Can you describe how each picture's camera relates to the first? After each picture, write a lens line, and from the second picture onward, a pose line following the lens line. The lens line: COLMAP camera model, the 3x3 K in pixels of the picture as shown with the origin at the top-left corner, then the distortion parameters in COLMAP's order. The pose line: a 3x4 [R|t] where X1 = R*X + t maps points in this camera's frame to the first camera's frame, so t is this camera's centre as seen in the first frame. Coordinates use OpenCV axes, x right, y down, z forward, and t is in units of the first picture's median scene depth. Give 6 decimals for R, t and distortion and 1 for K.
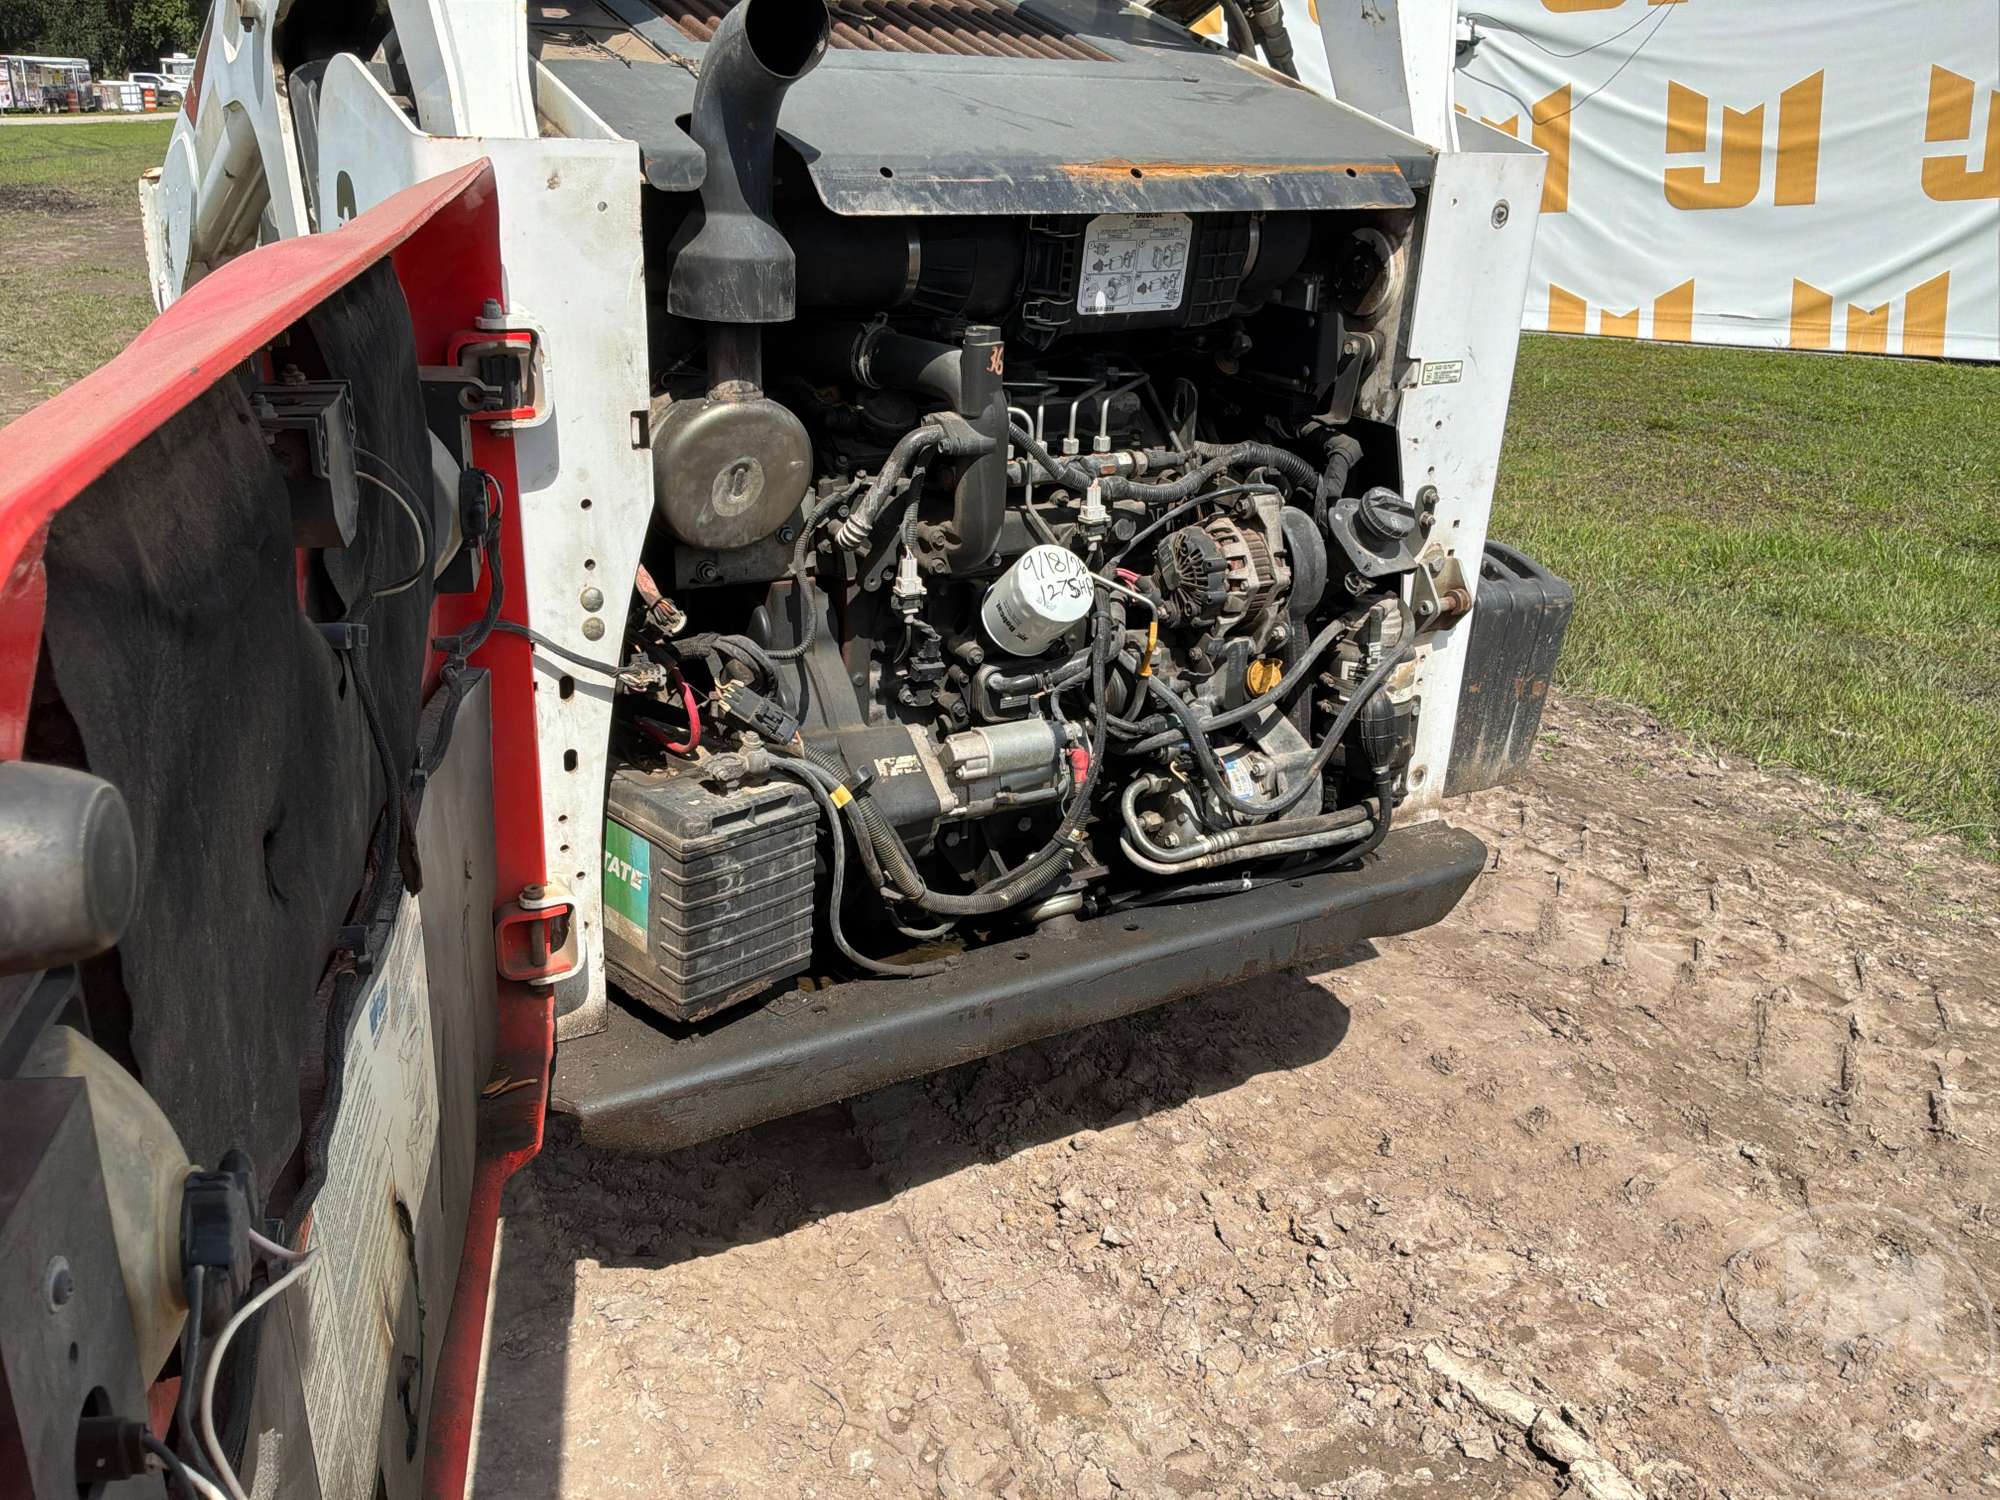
lens RADIAL K [[1665.9, 0, 998.0], [0, 1665.9, 747.5], [0, 0, 1]] dist [0.155268, -0.334308]
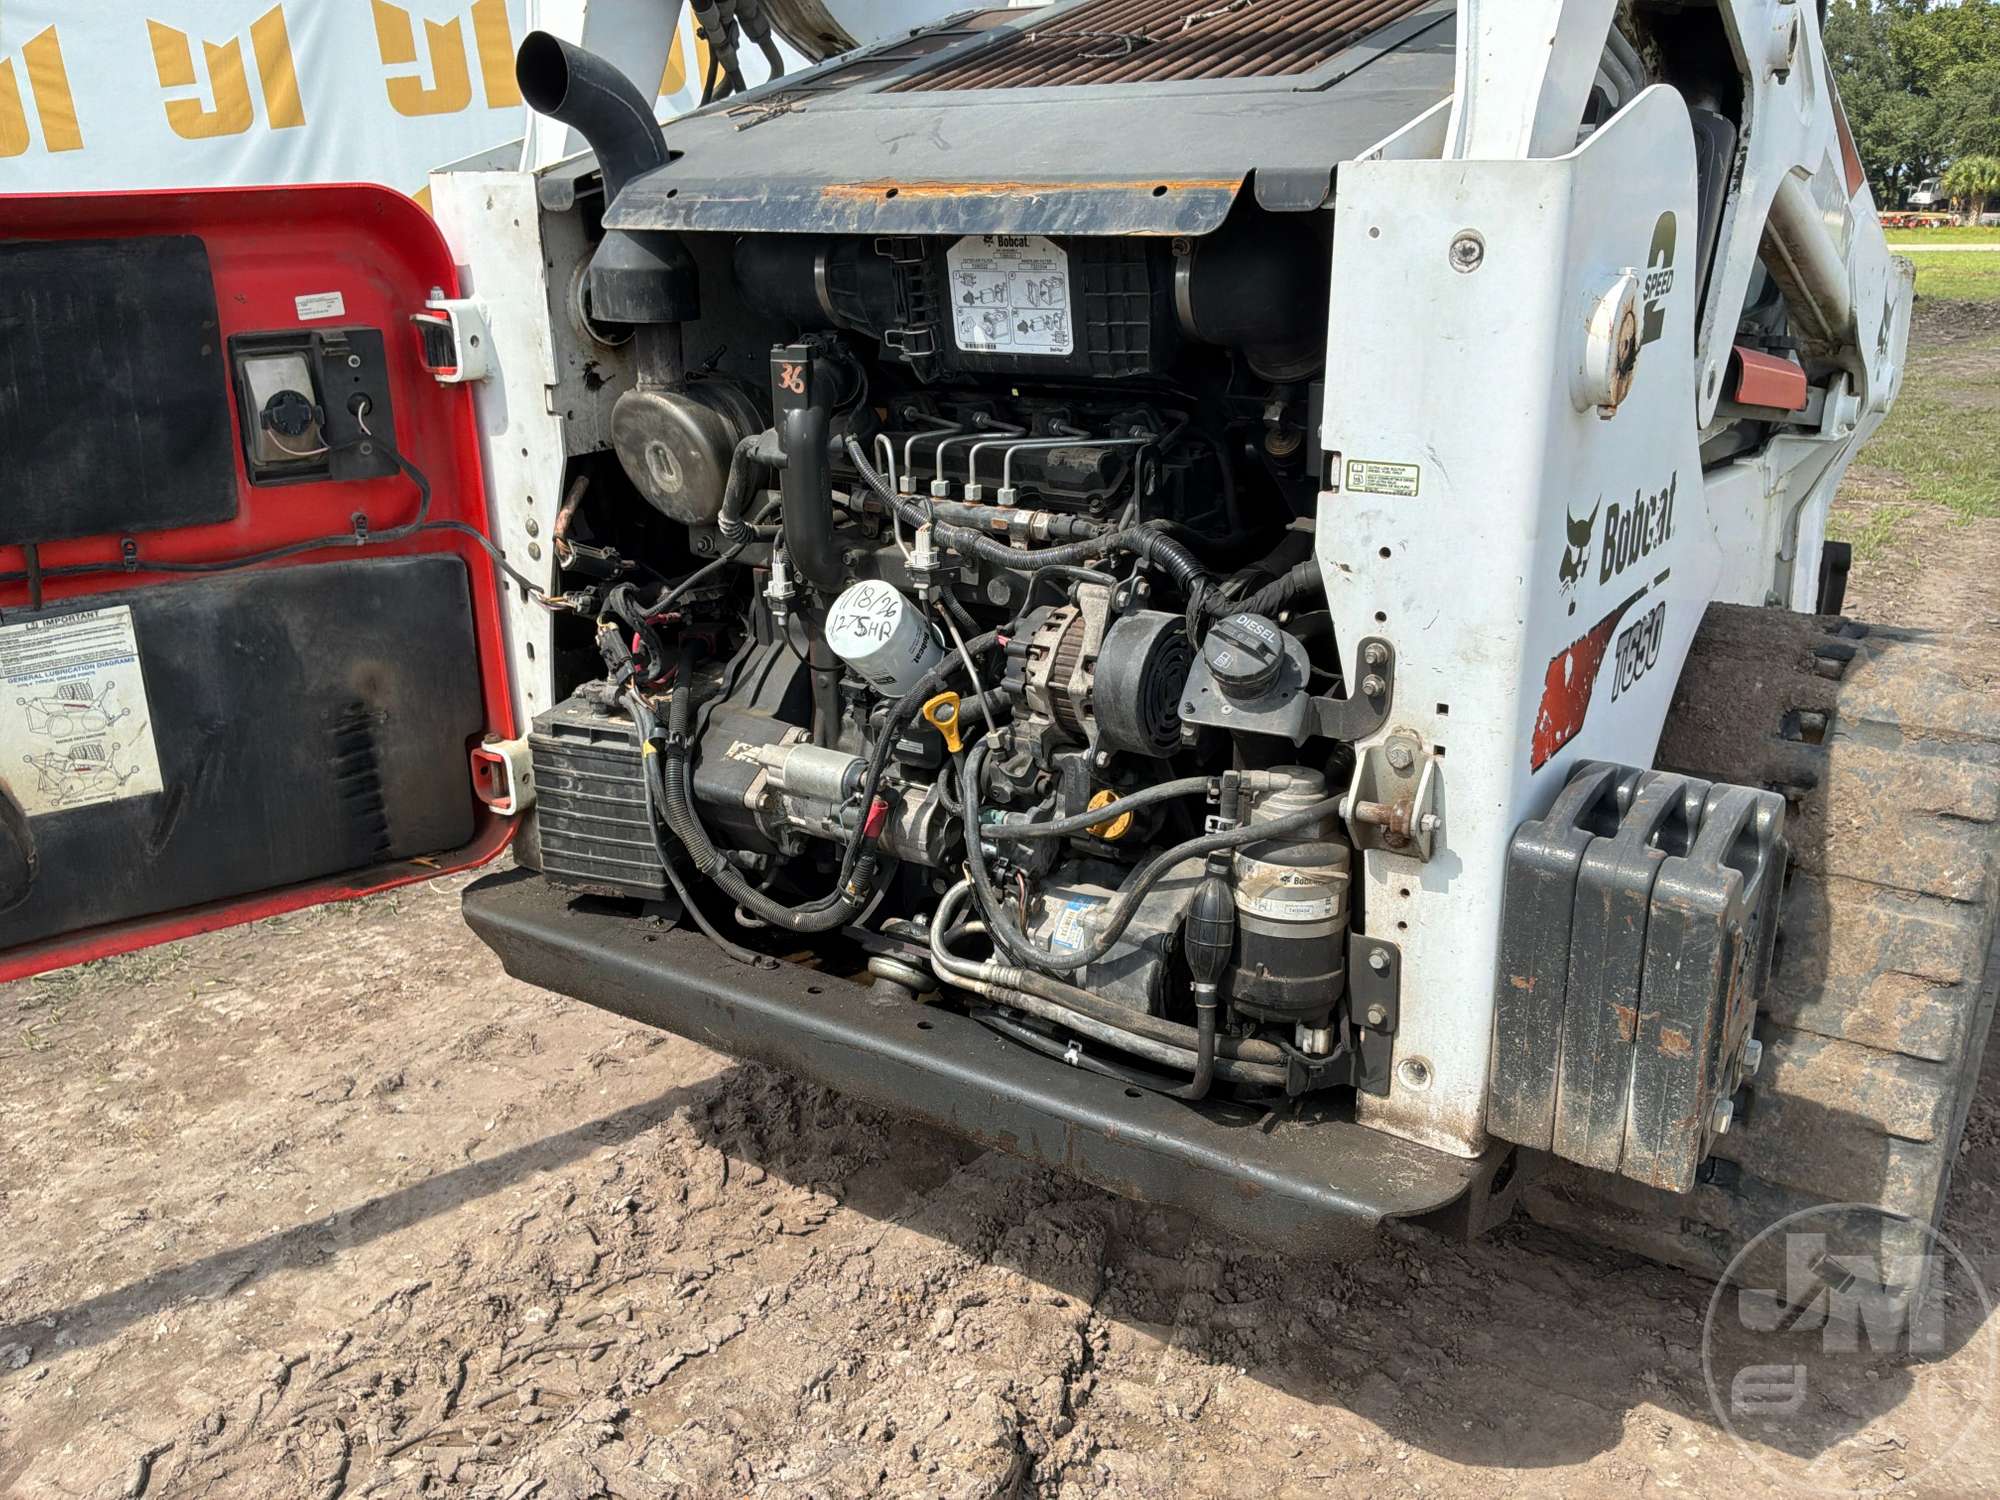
lens RADIAL K [[1665.9, 0, 998.0], [0, 1665.9, 747.5], [0, 0, 1]] dist [0.155268, -0.334308]
pose [[0.418872, 0.253316, -0.871996, 0.919942], [-0.310468, 0.942379, 0.124626, -0.171921], [0.853320, 0.218525, 0.473383, 0.624614]]
